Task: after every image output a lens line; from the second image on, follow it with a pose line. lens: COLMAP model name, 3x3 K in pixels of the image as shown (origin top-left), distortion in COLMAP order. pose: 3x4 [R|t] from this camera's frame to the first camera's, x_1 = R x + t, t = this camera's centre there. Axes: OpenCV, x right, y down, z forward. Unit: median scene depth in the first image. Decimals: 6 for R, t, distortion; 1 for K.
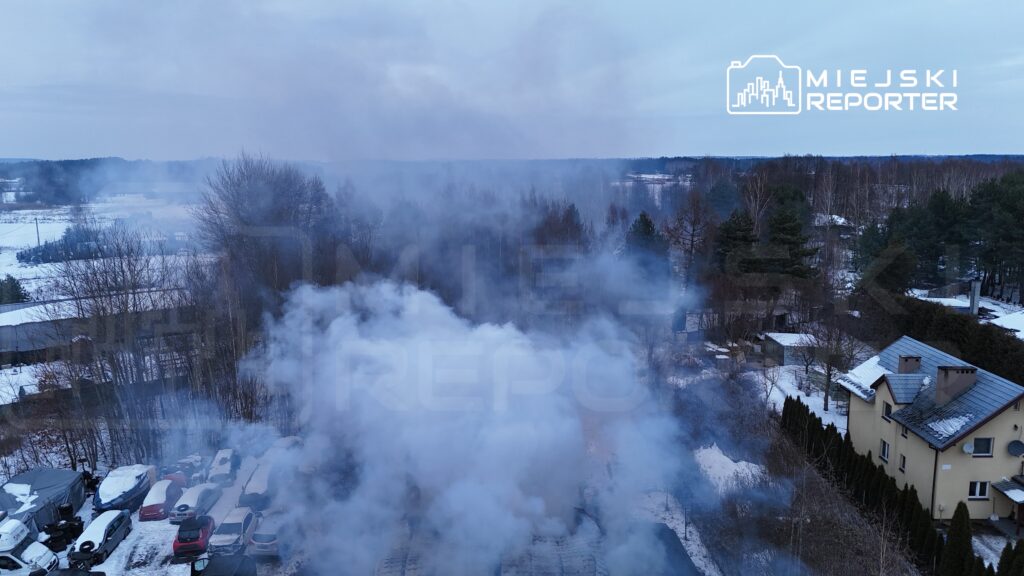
lens RADIAL K [[747.8, 0, 511.6], [0, 747.8, 287.3], [0, 0, 1]] dist [0.074061, -0.060208]
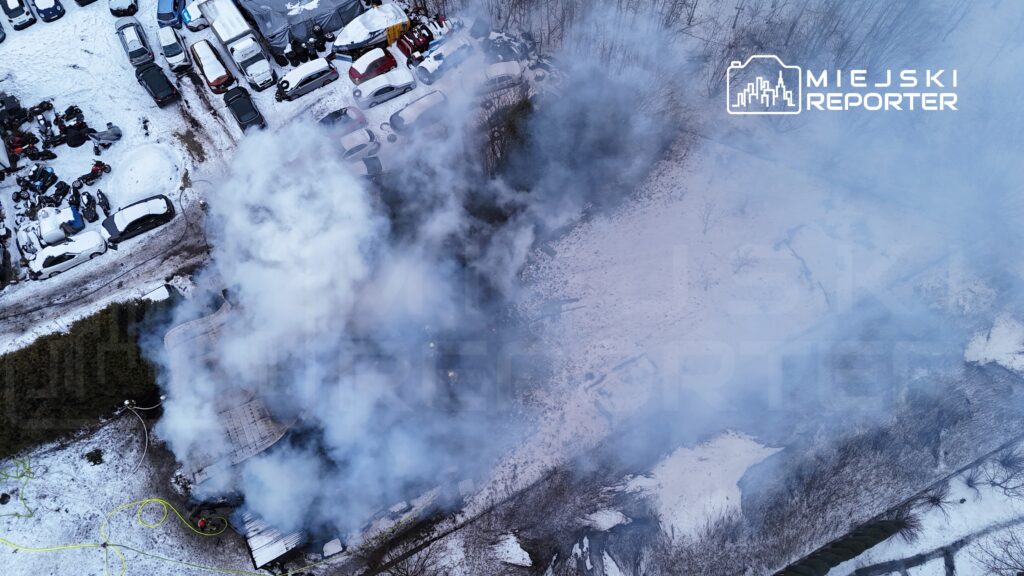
lens RADIAL K [[747.8, 0, 511.0], [0, 747.8, 280.0], [0, 0, 1]] dist [0.074061, -0.060208]
pose [[0.444368, 0.817707, -0.365913, 0.387244], [-0.119385, 0.458866, 0.880448, -0.707169], [0.887854, -0.347558, 0.301527, 0.793290]]
